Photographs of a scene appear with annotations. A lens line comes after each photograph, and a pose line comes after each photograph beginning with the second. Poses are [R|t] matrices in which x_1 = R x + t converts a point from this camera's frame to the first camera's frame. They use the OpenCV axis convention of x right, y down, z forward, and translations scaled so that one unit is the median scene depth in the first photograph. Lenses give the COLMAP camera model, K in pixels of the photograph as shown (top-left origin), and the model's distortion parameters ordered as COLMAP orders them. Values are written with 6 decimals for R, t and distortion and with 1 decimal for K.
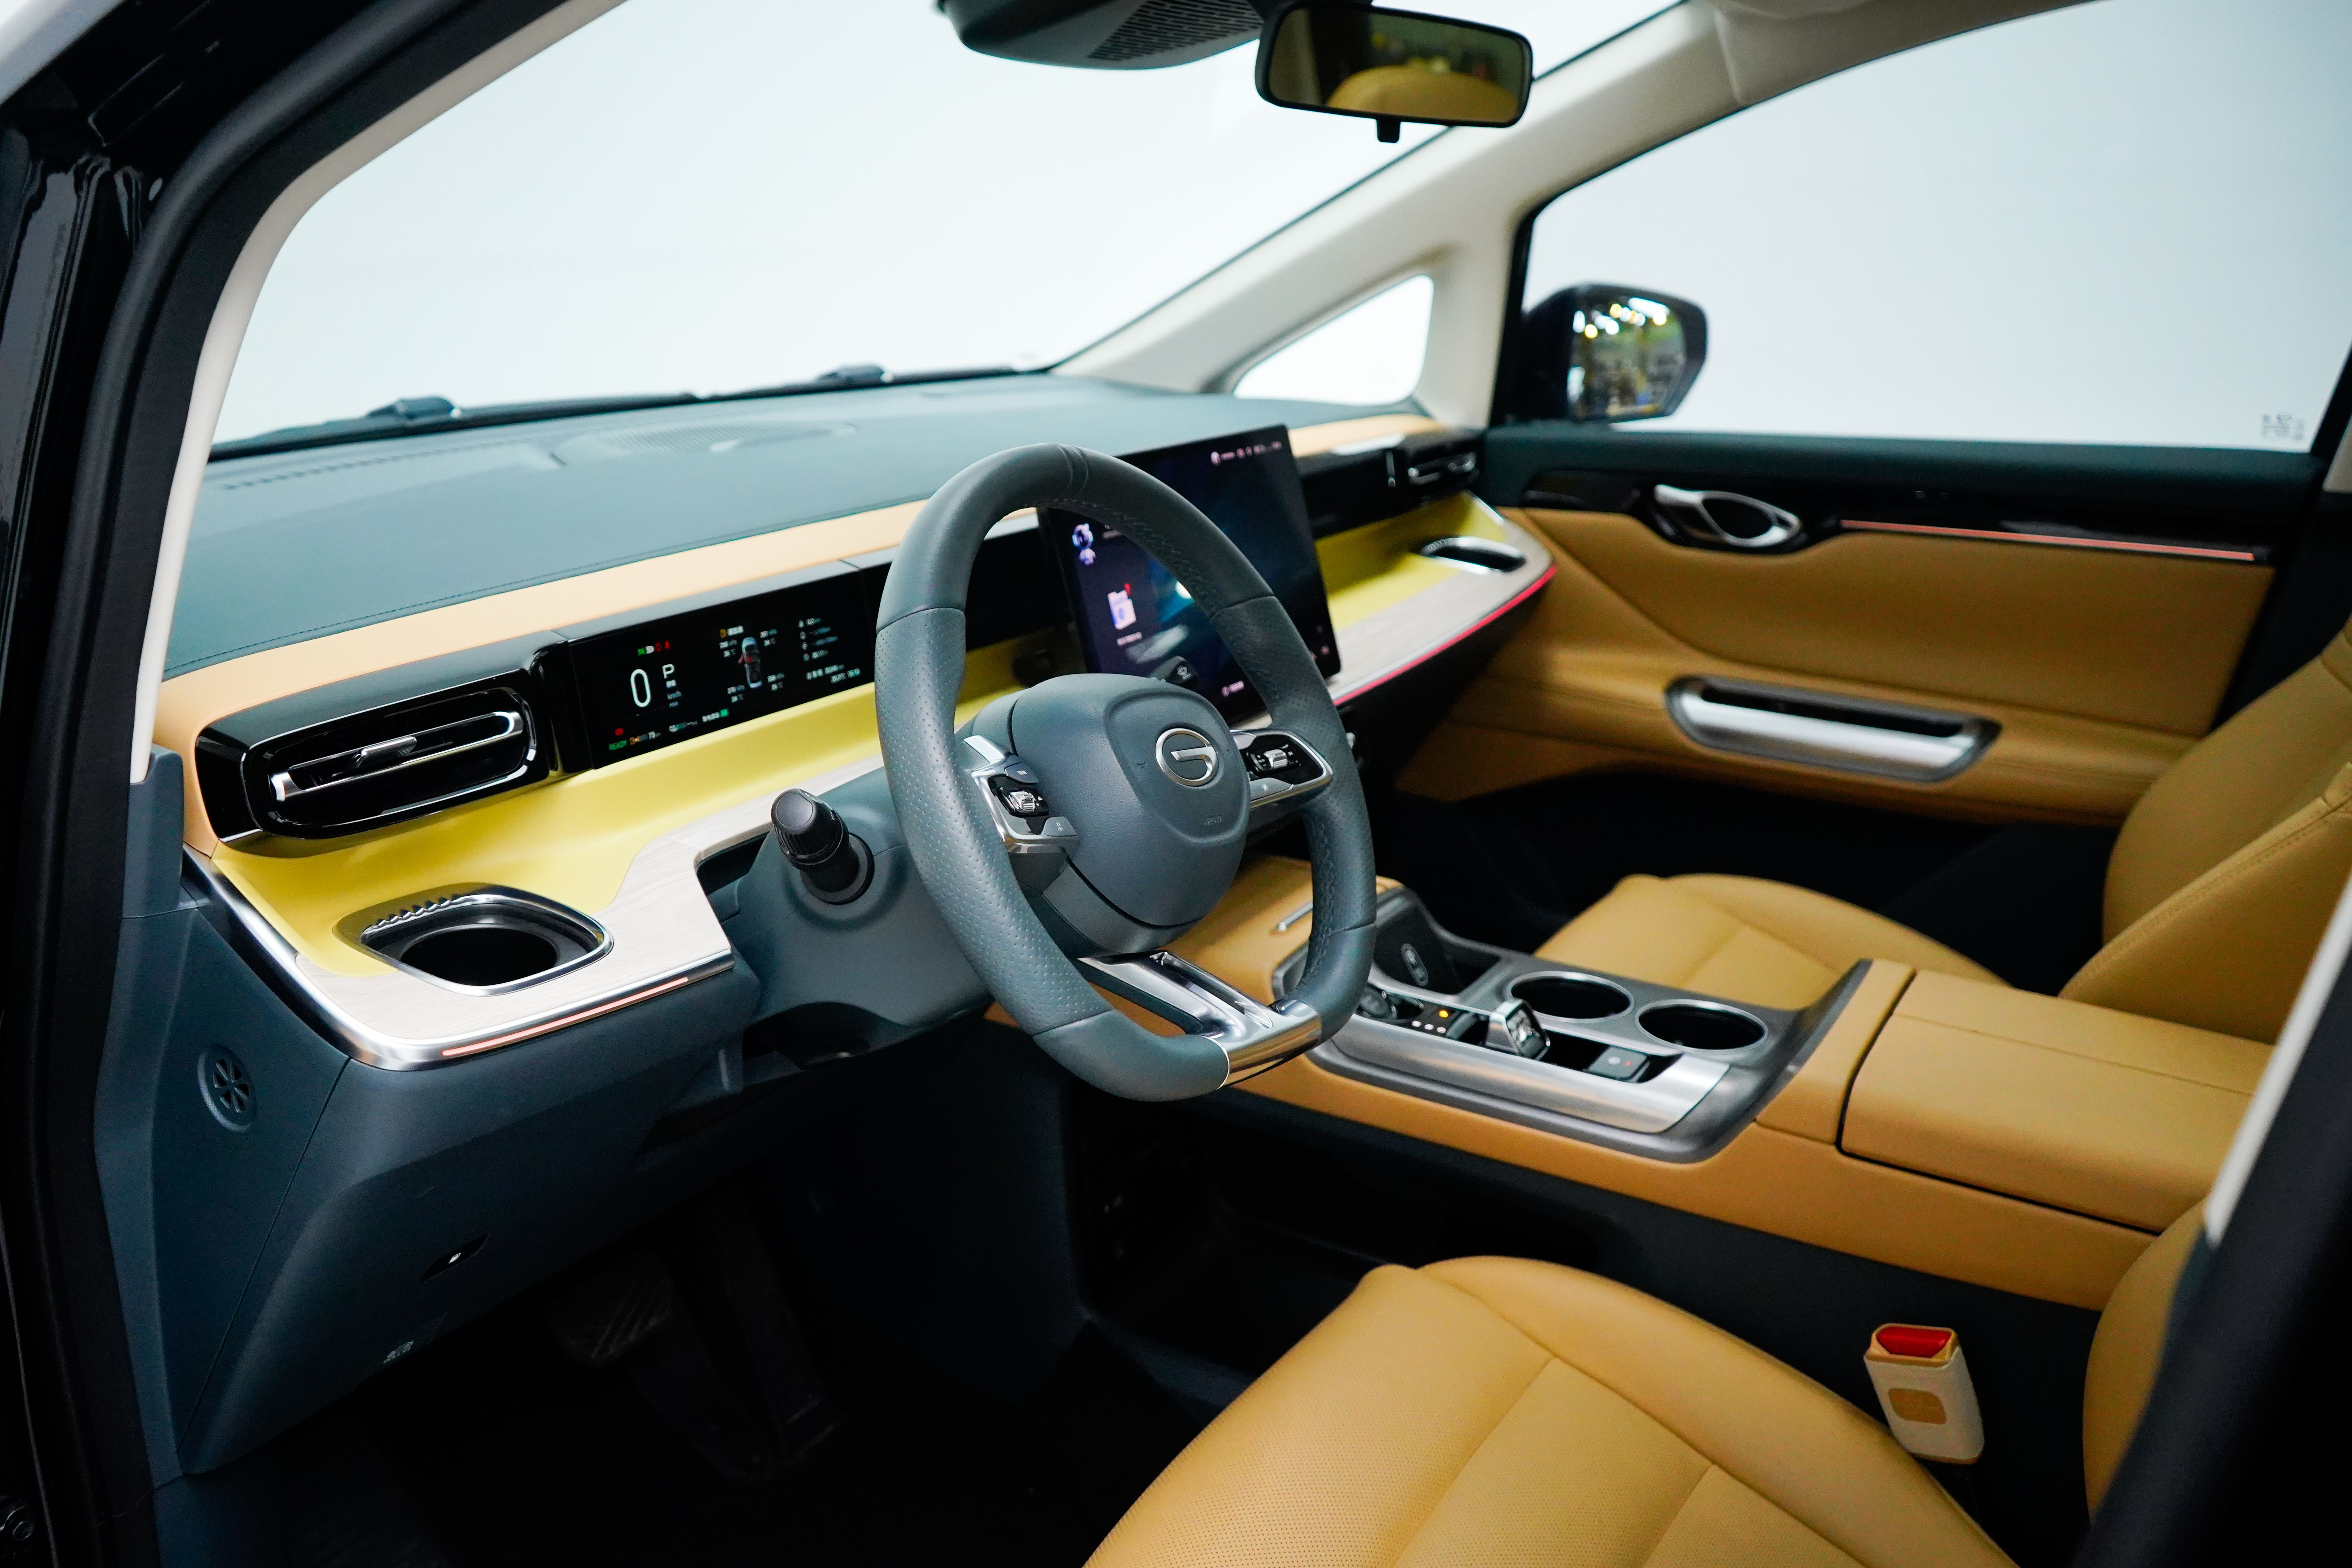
lens RADIAL K [[1918.6, 0, 1176.0], [0, 1918.6, 784.0], [0, 0, 1]] dist [-0.002309, 0.005946]
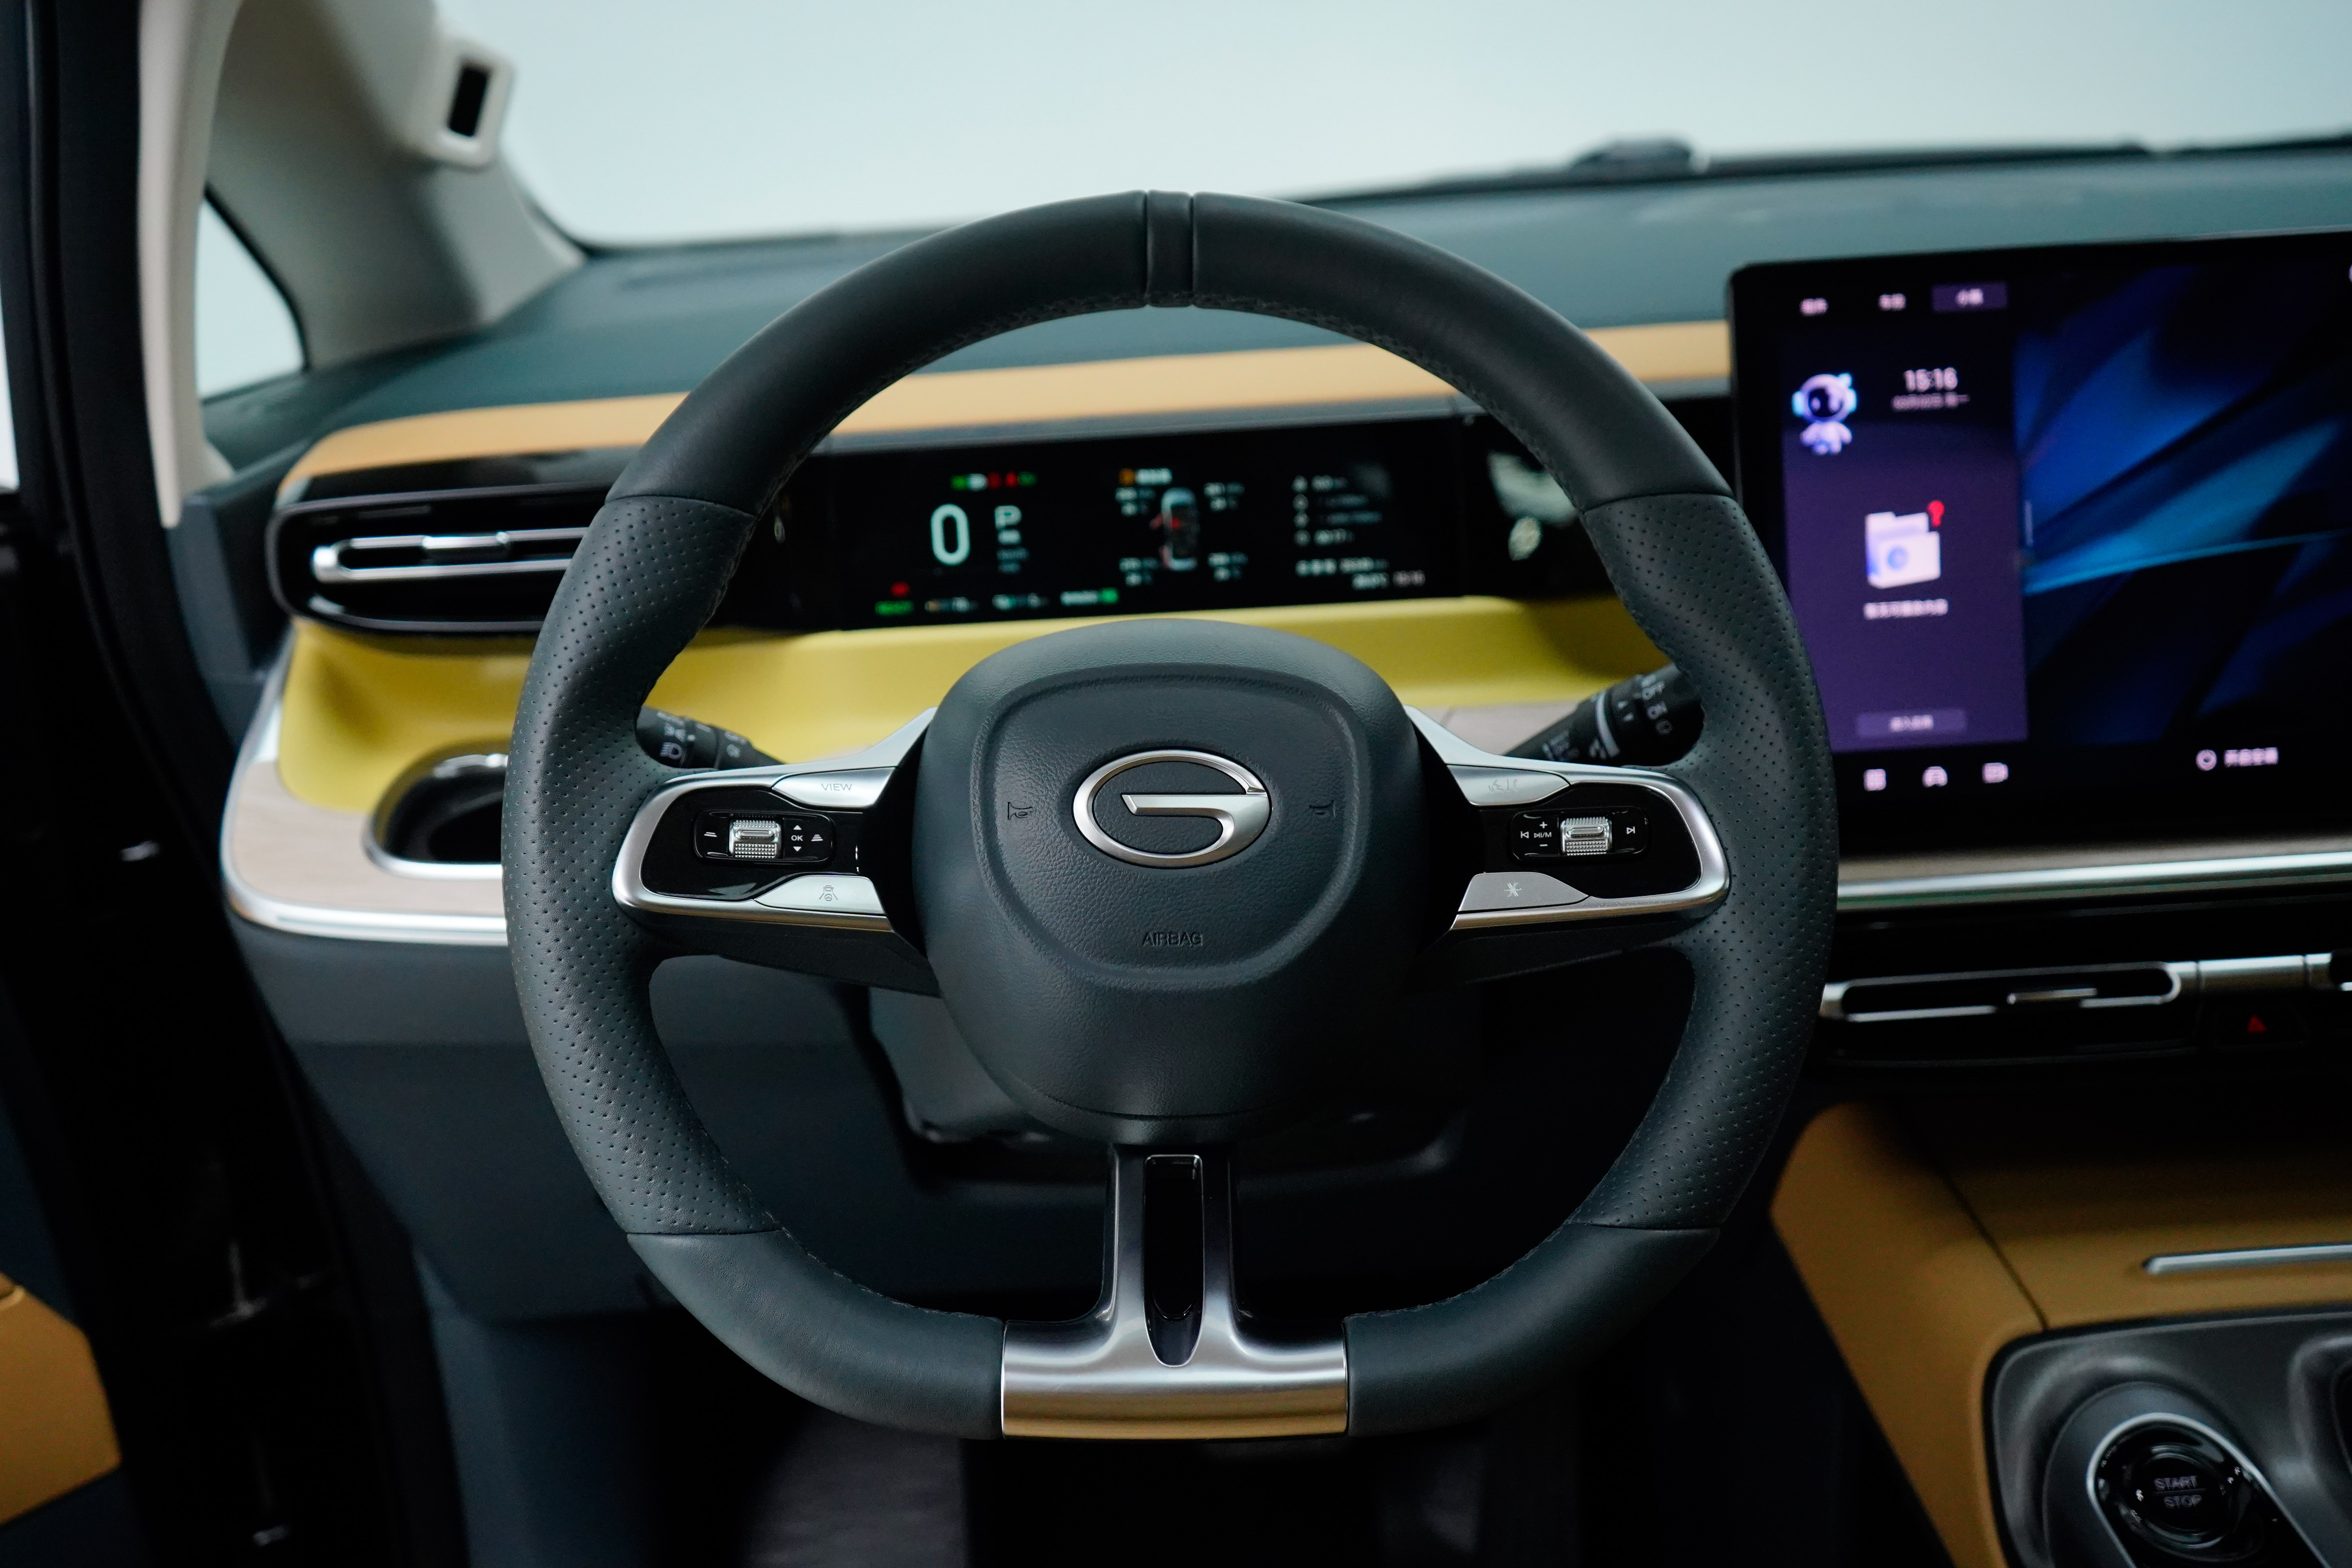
lens RADIAL K [[2358.8, 0, 1176.0], [0, 2358.8, 784.0], [0, 0, 1]] dist [0.012461, 0.000781]
pose [[0.537189, 0.234735, -0.810141, 0.396830], [-0.191509, 0.969353, 0.153880, -0.090752], [0.821433, 0.072487, 0.565679, 0.488235]]
